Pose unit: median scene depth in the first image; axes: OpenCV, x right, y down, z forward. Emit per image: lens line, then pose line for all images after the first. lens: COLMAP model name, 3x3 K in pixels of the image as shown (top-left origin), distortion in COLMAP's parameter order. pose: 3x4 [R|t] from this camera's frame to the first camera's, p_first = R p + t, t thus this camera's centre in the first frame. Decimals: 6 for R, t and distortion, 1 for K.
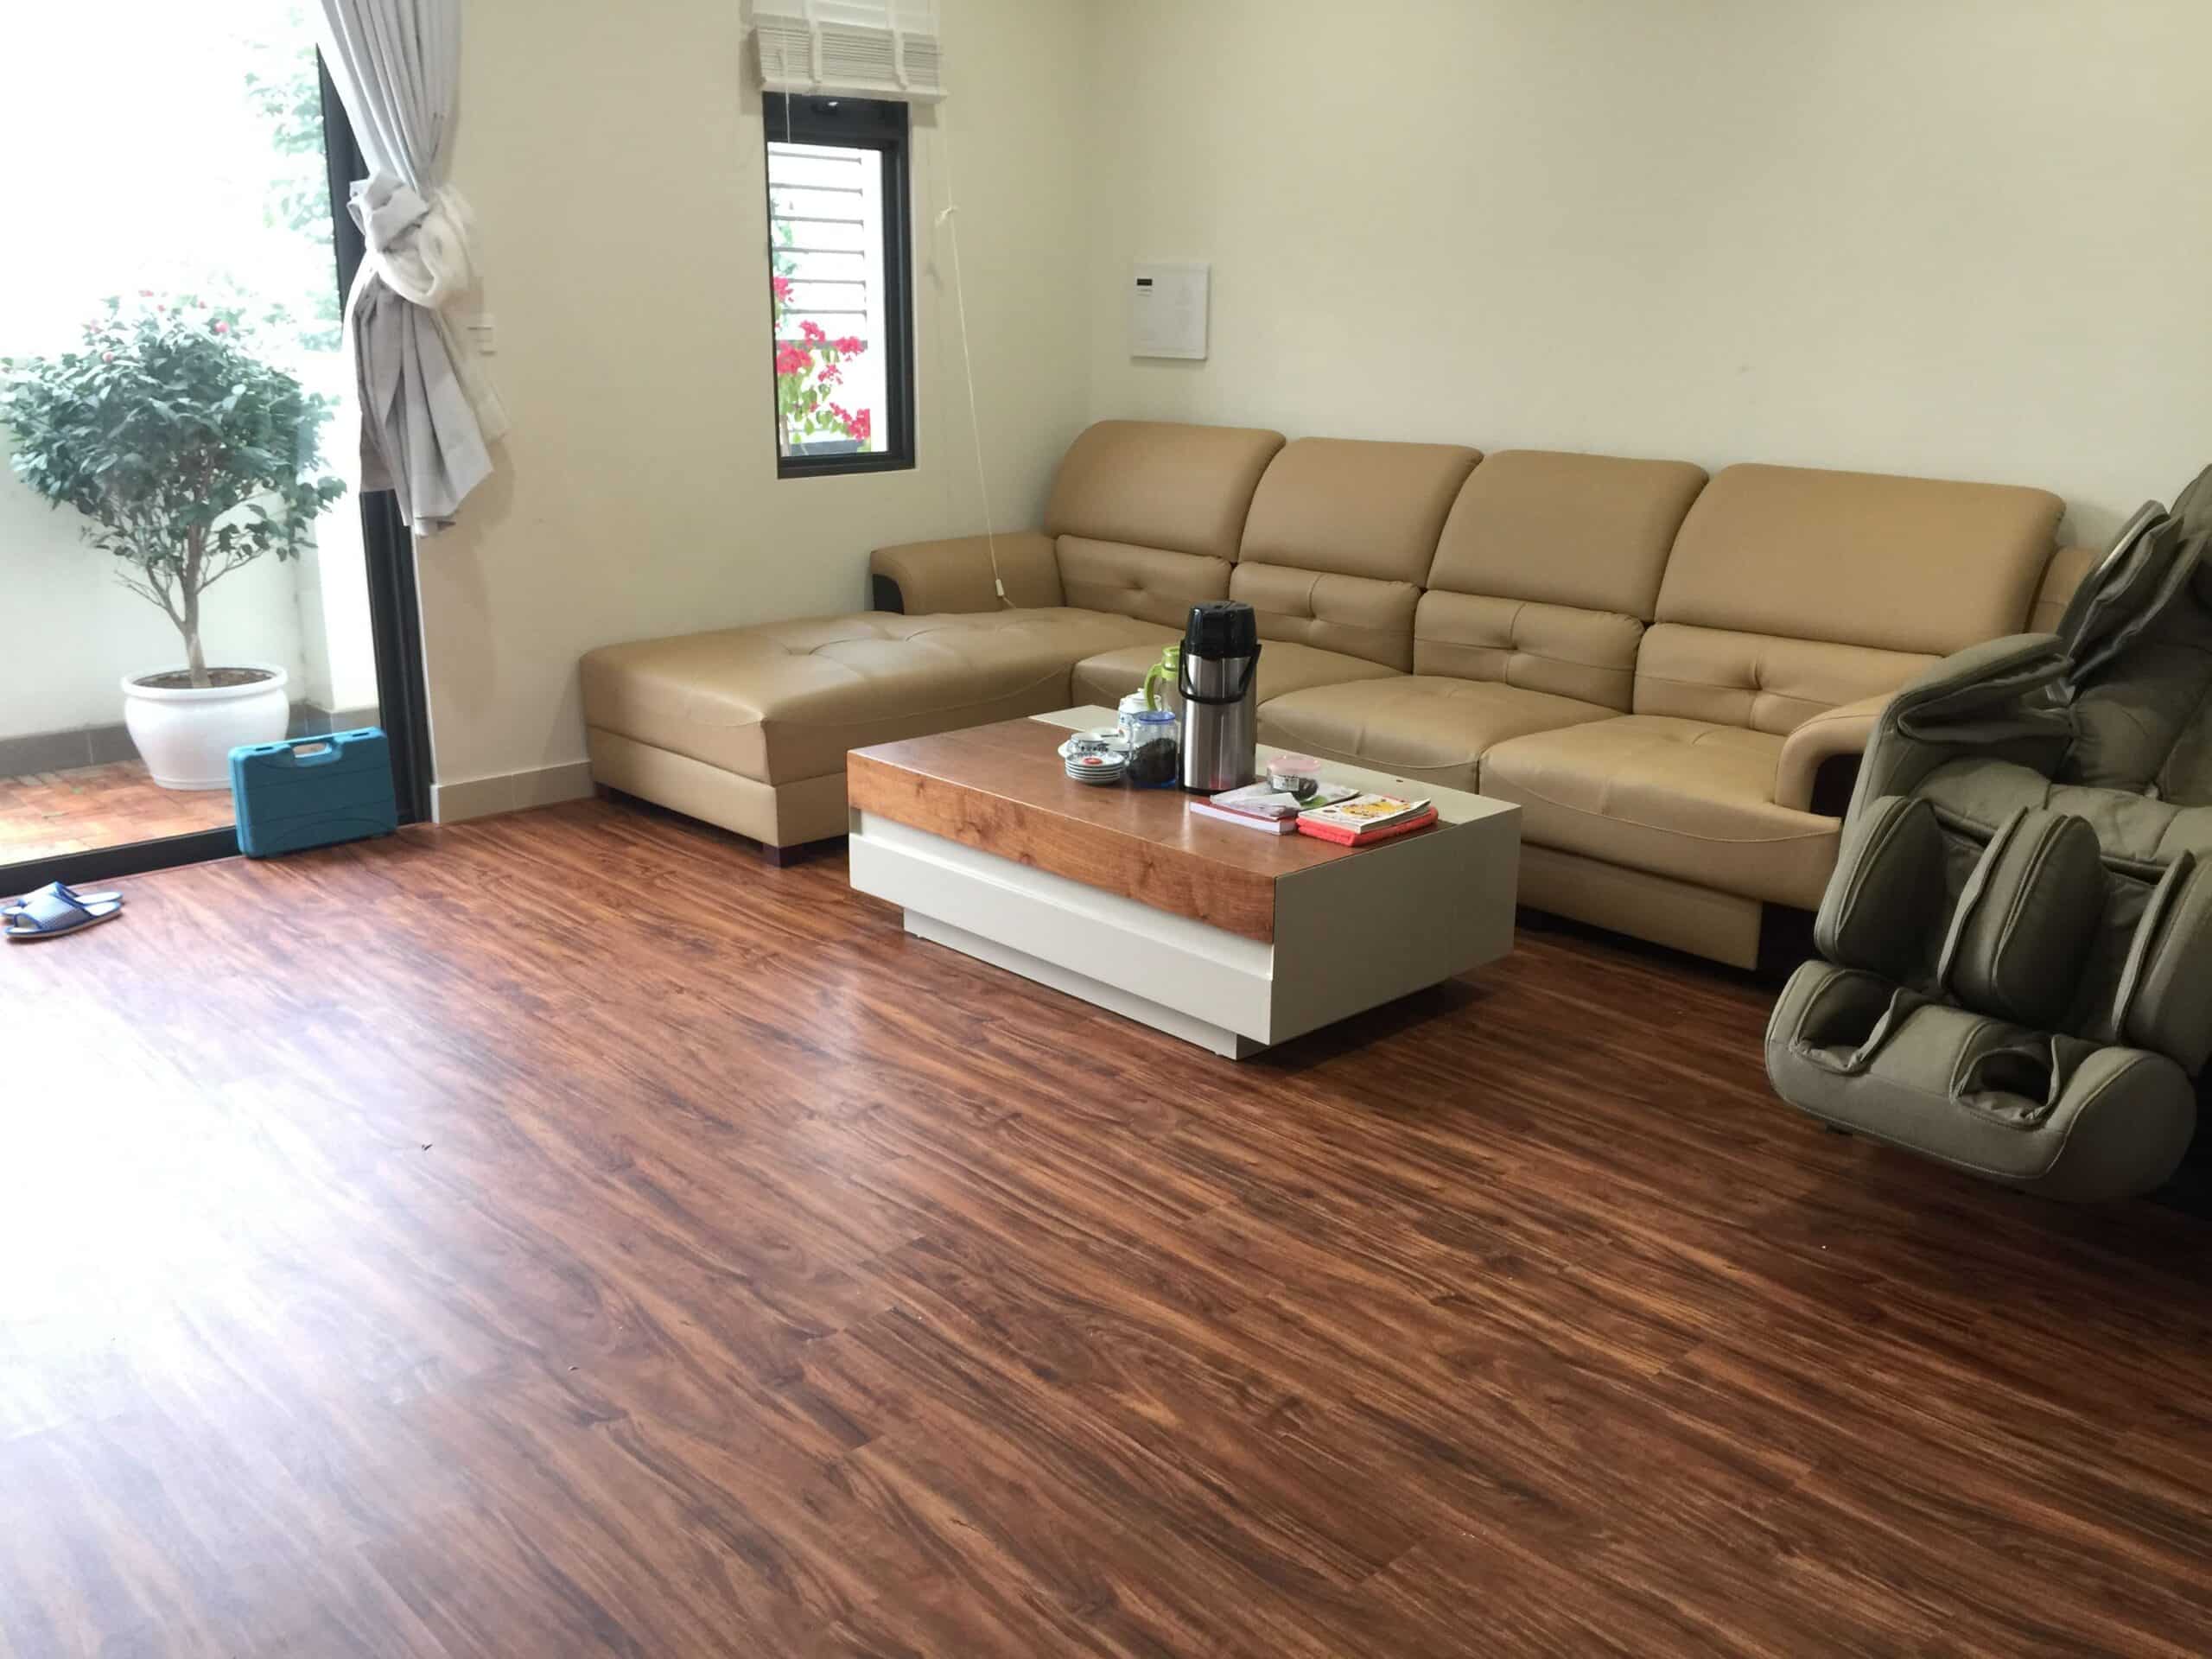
lens RADIAL K [[1901.7, 0, 1128.7], [0, 1901.7, 828.4], [0, 0, 1]] dist [0.081824, -0.121458]
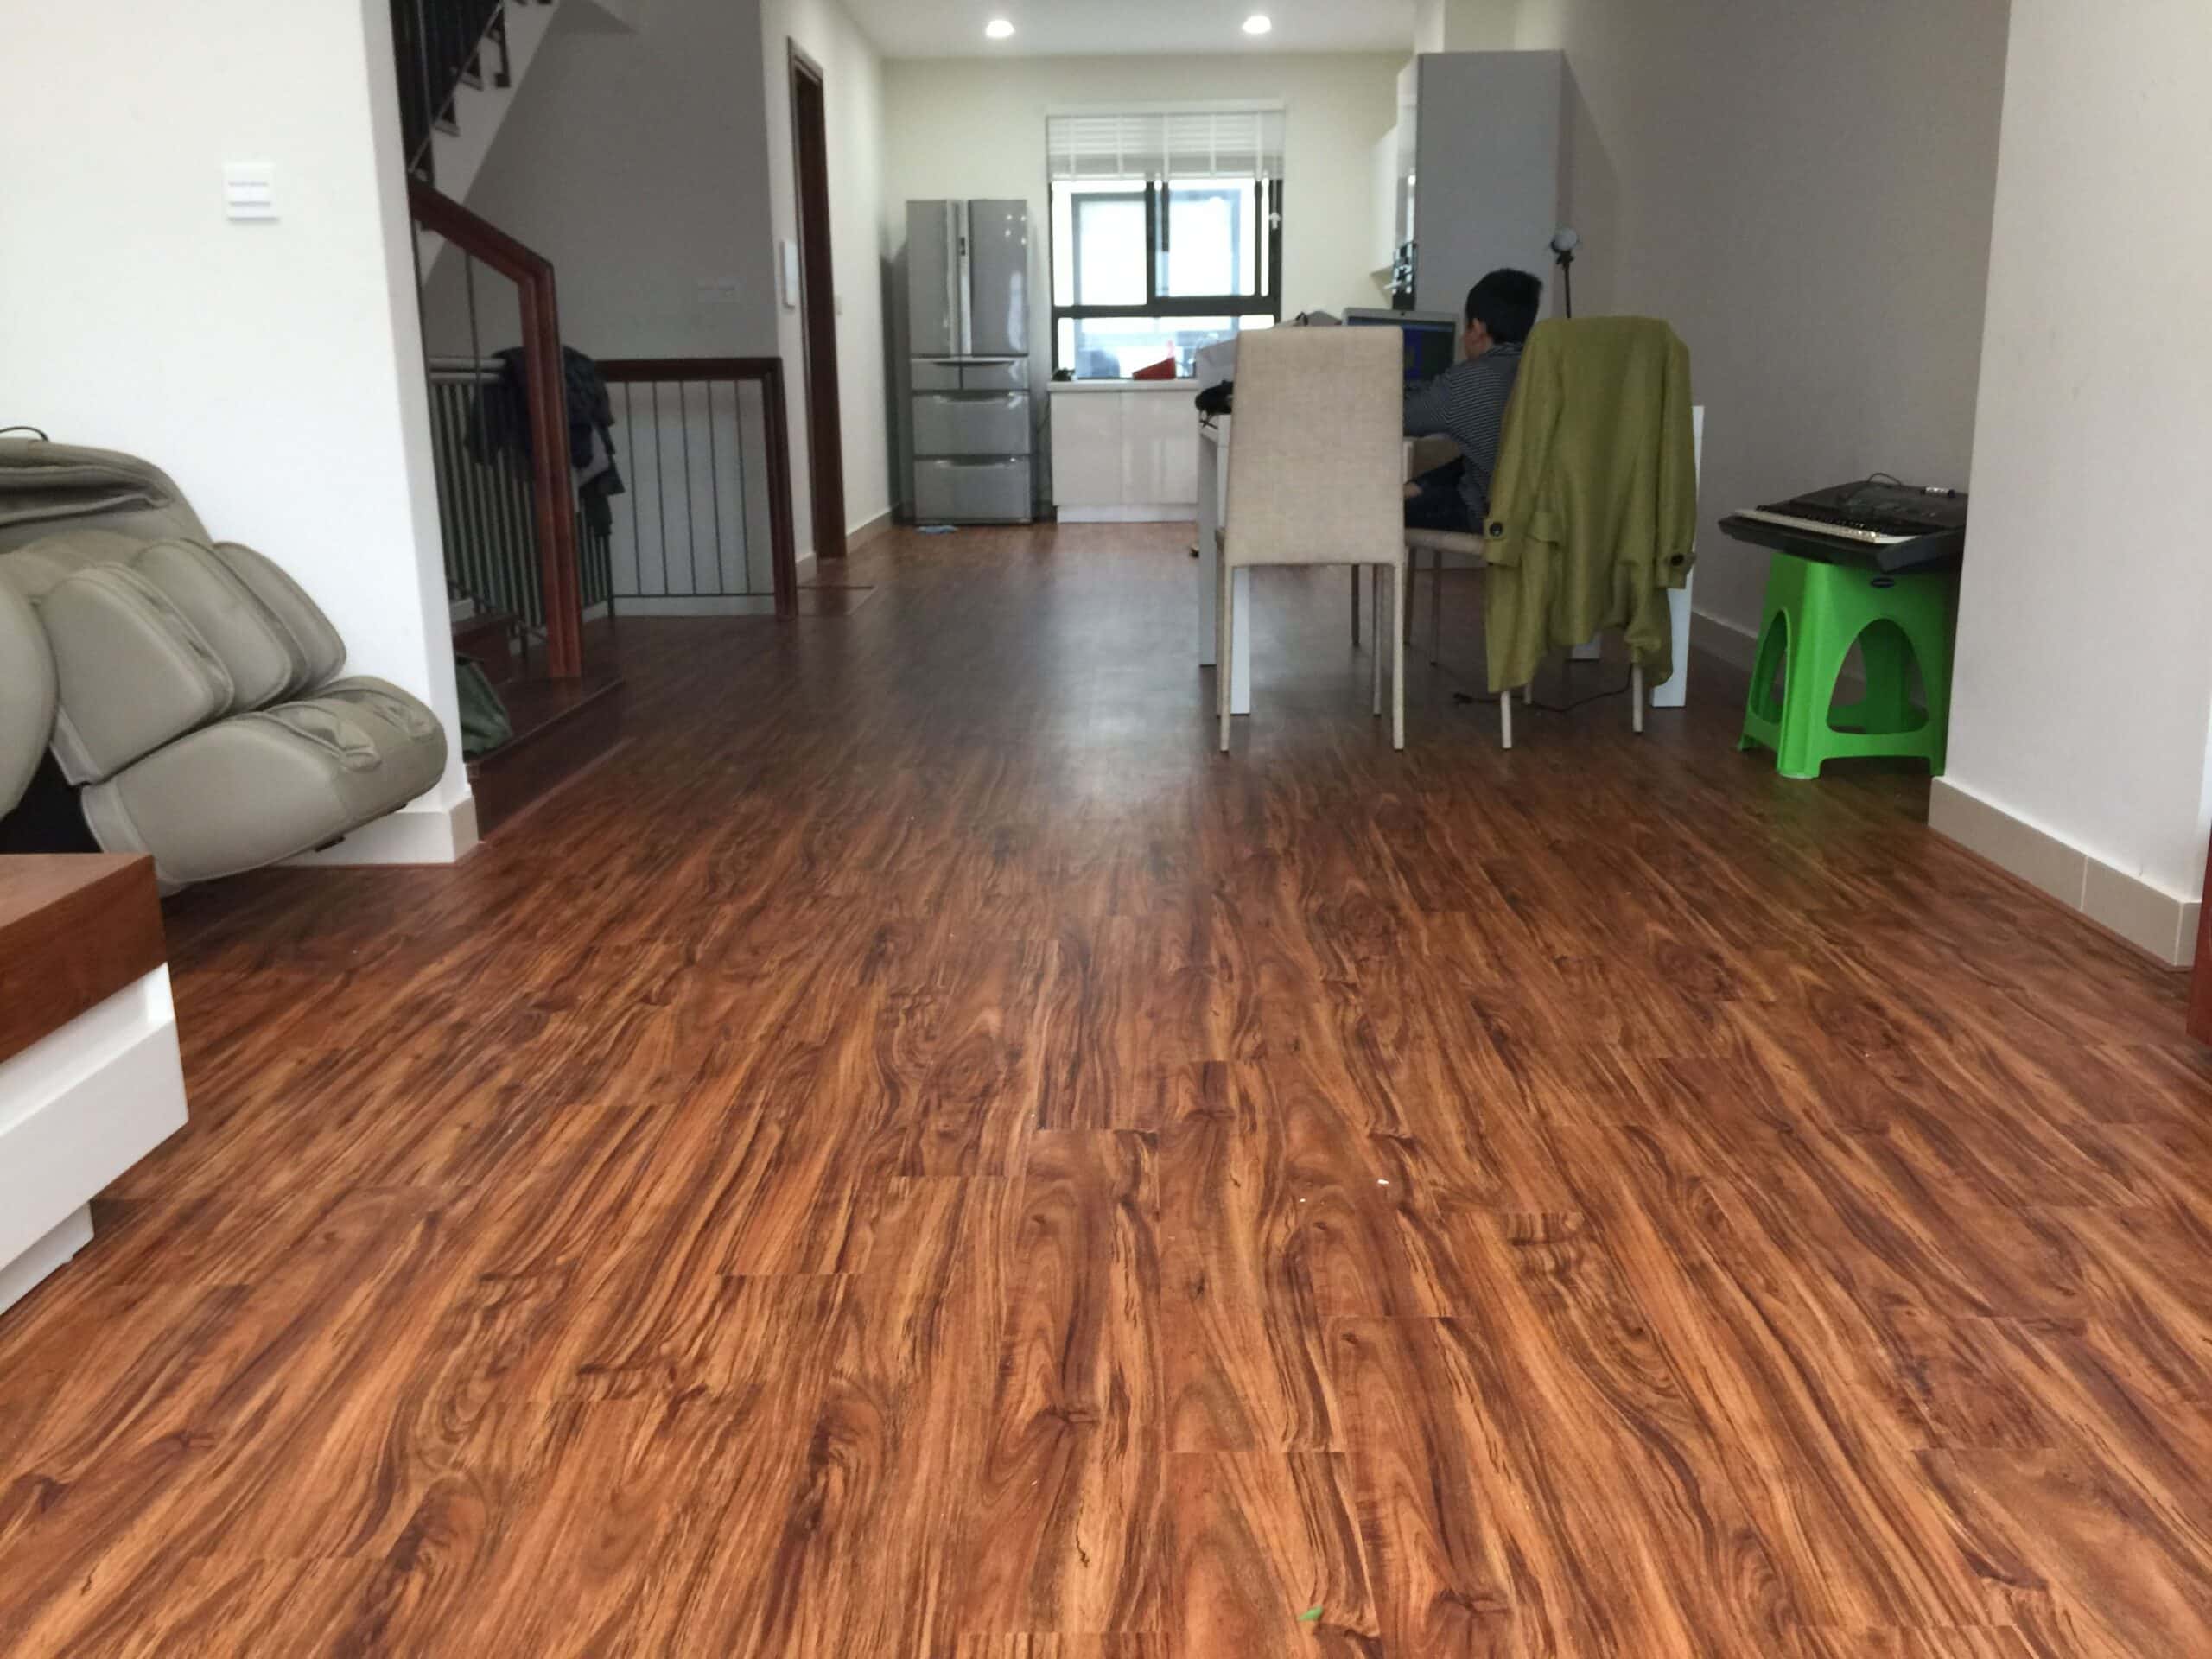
lens RADIAL K [[1901.7, 0, 1124.6], [0, 1901.7, 813.3], [0, 0, 1]] dist [0.081824, -0.121458]
pose [[-0.717393, -0.159534, 0.678157, -0.654761], [0.193094, 0.889757, 0.413578, -0.209452], [-0.669375, 0.427645, -0.607500, 1.315190]]
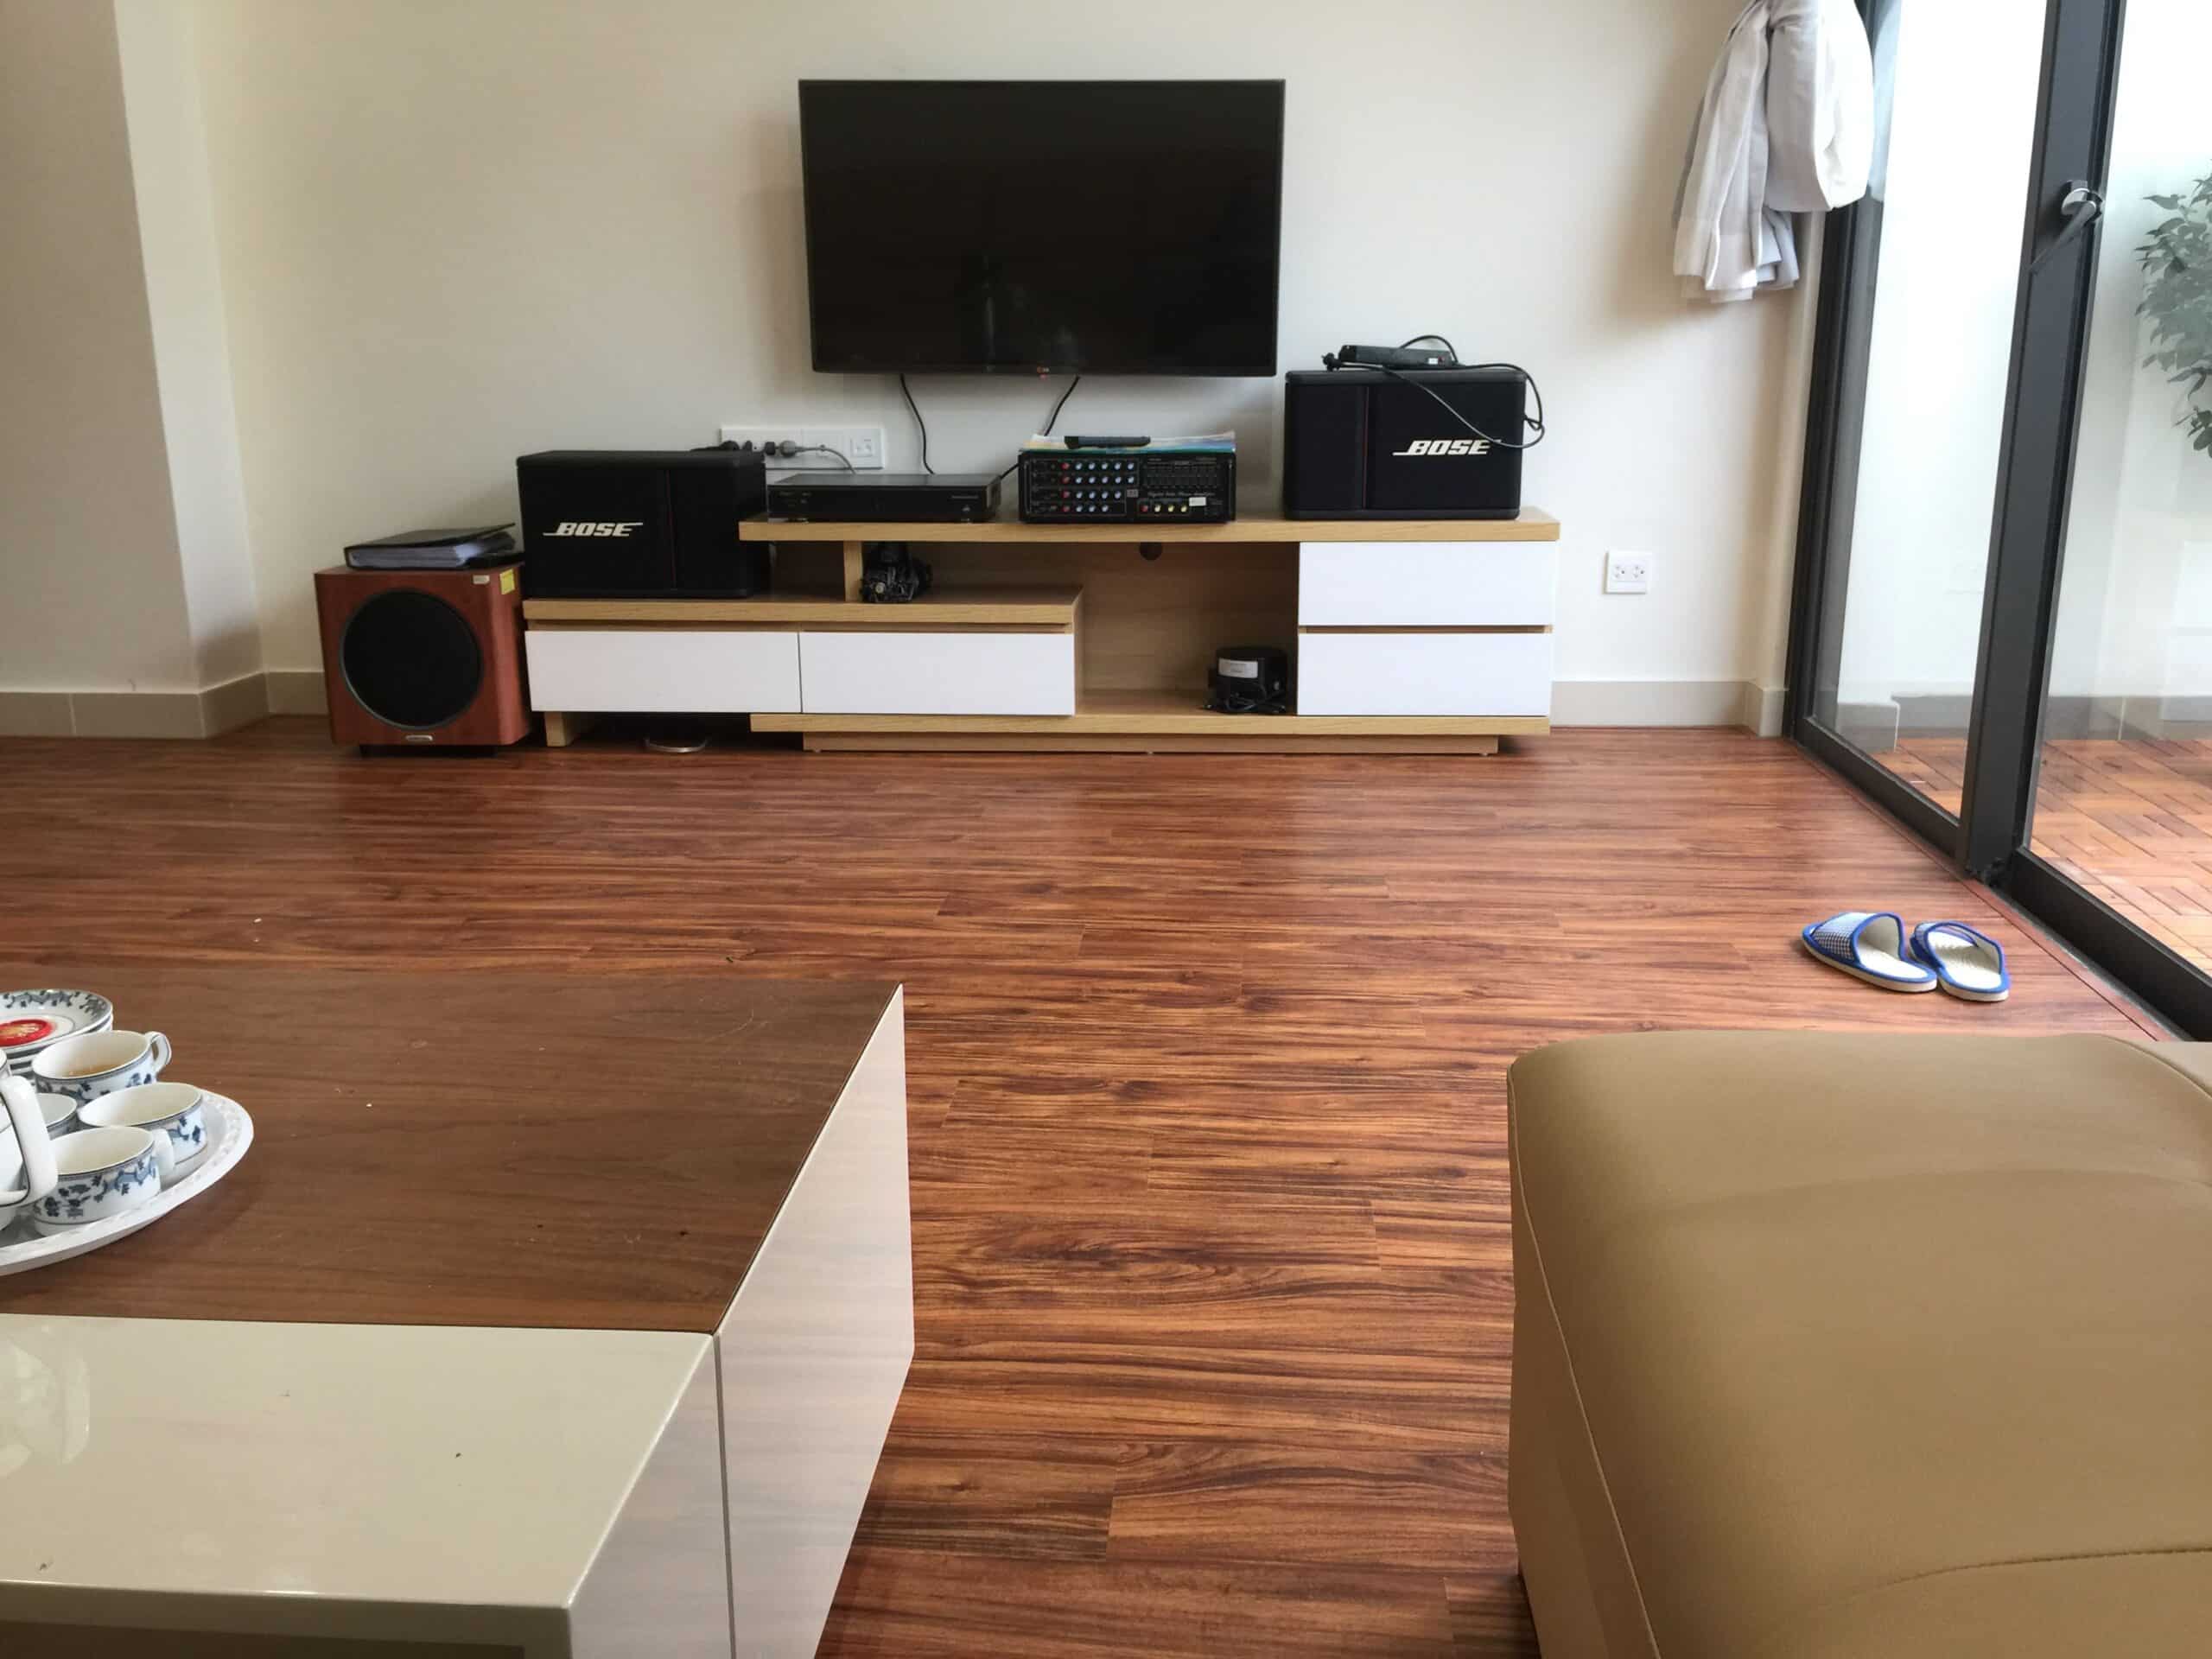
lens RADIAL K [[1901.7, 0, 1091.2], [0, 1901.7, 822.2], [0, 0, 1]] dist [0.081824, -0.121458]
pose [[-0.746907, 0.159451, -0.645527, 0.062721], [-0.184517, 0.882990, 0.431603, -0.312289], [0.638814, 0.441478, -0.630091, 1.741624]]
